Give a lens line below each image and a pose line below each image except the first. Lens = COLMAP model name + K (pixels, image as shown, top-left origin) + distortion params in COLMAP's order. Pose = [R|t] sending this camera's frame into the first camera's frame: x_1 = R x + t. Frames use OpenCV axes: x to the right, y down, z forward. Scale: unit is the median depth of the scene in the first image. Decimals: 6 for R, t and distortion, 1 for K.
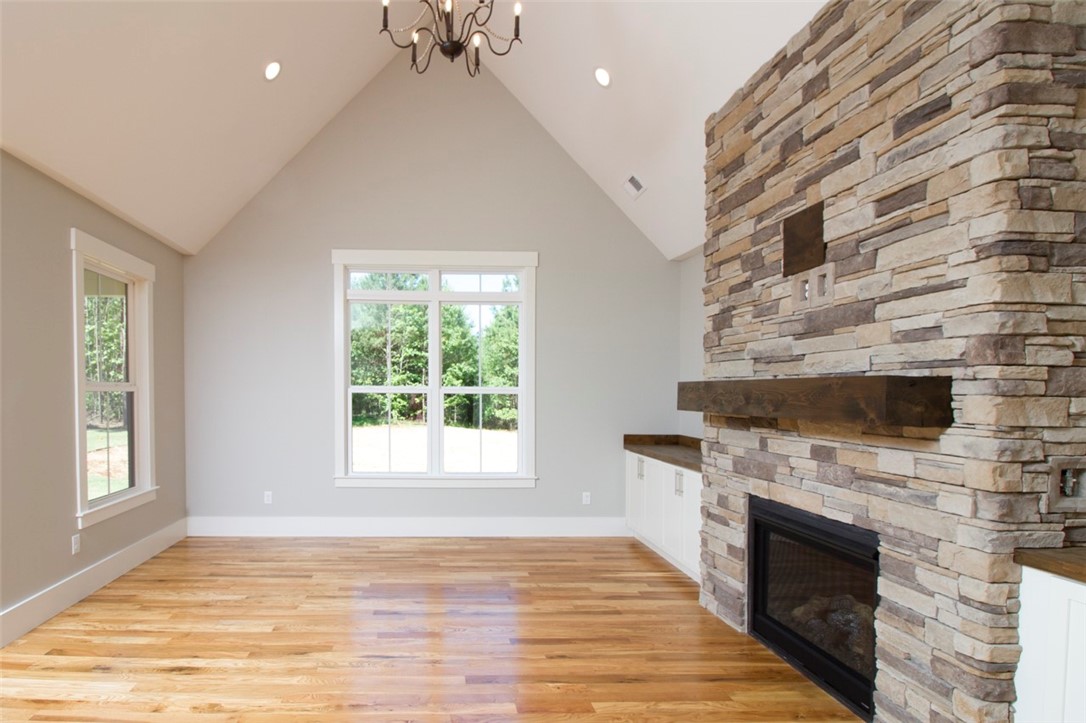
lens RADIAL K [[535.2, 0, 404.7], [0, 535.2, 403.9], [0, 0, 1]] dist [-0.000225, -0.007202]
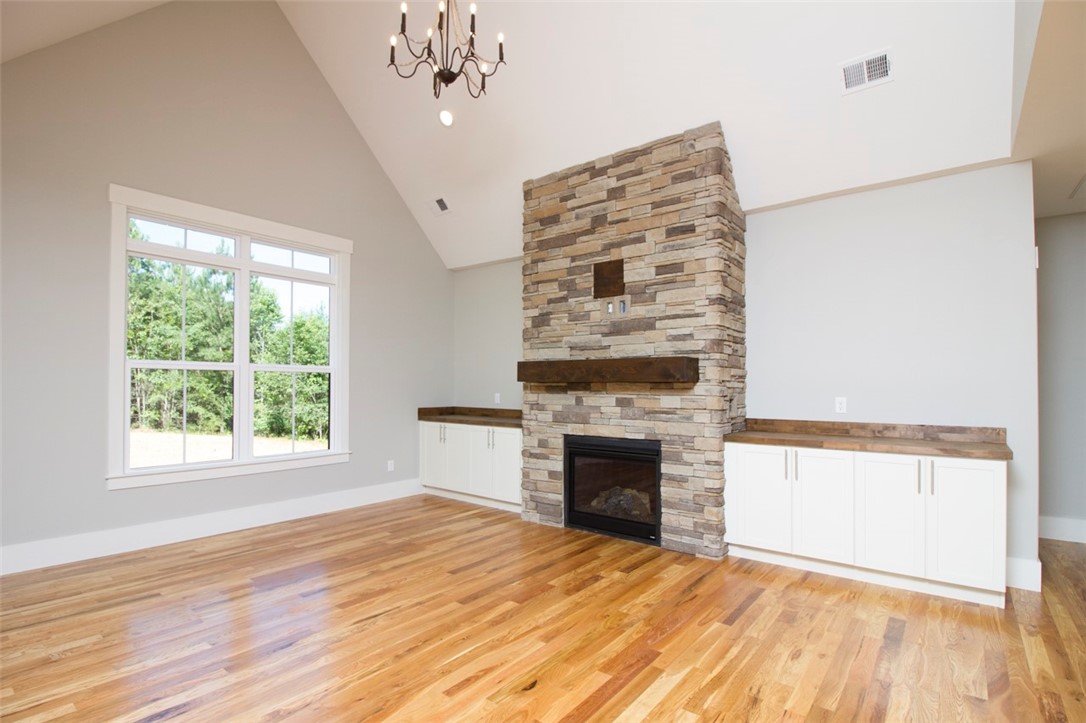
lens RADIAL K [[569.6, 0, 481.0], [0, 569.6, 378.6], [0, 0, 1]] dist [0.000166, -0.021774]
pose [[0.641697, 0.014208, 0.766827, -0.860406], [0.014138, 0.999439, -0.030350, 0.059058], [-0.766828, 0.030317, 0.641136, 0.144171]]
